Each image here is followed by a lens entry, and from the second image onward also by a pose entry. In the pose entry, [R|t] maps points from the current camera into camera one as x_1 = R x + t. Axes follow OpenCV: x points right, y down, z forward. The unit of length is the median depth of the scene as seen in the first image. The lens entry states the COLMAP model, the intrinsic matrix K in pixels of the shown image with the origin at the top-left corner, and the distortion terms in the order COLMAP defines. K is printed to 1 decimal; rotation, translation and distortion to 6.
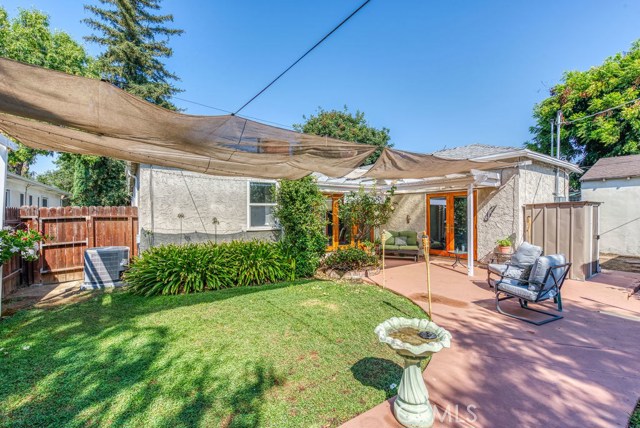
lens RADIAL K [[279.4, 0, 318.5], [0, 279.4, 215.7], [0, 0, 1]] dist [-0.008541, 0.000533]
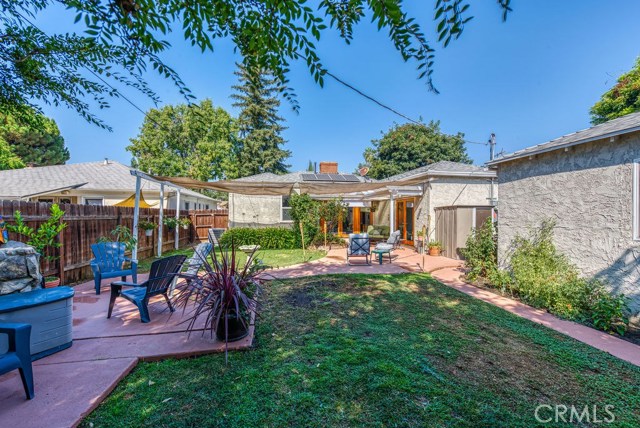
lens RADIAL K [[257.2, 0, 320.9], [0, 257.2, 215.3], [0, 0, 1]] dist [0.000169, 0.000232]
pose [[0.911200, 0.007088, -0.411903, 0.268318], [-0.007611, 0.999971, 0.000370, 0.001700], [0.411894, 0.002798, 0.911228, -0.166809]]
